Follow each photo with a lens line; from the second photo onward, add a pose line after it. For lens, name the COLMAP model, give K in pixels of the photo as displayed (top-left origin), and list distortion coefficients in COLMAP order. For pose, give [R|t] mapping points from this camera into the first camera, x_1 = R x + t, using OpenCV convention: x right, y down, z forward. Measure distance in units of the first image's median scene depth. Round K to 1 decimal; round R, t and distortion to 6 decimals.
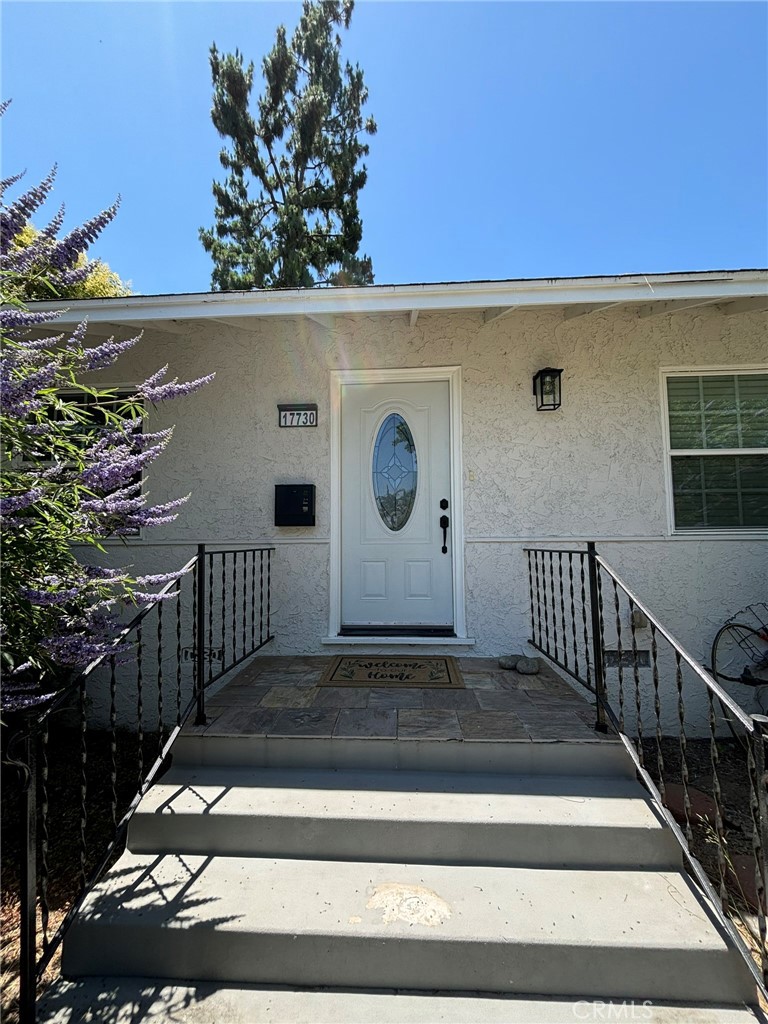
lens RADIAL K [[412.3, 0, 386.4], [0, 412.3, 511.6], [0, 0, 1]] dist [0.003324, -0.001409]
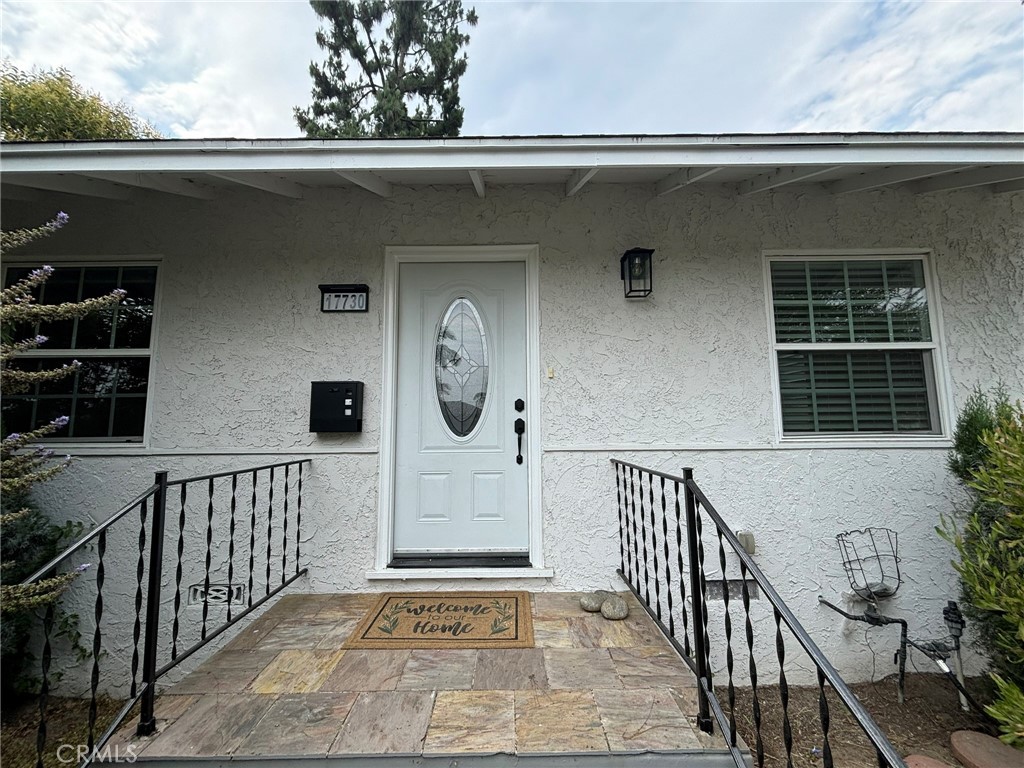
lens RADIAL K [[412.3, 0, 513.2], [0, 412.3, 381.2], [0, 0, 1]] dist [0.003324, -0.001409]
pose [[0.998455, 0.004589, 0.055372, 0.081041], [-0.002519, 0.999297, -0.037404, -0.035323], [-0.055505, 0.037207, 0.997765, 0.155374]]
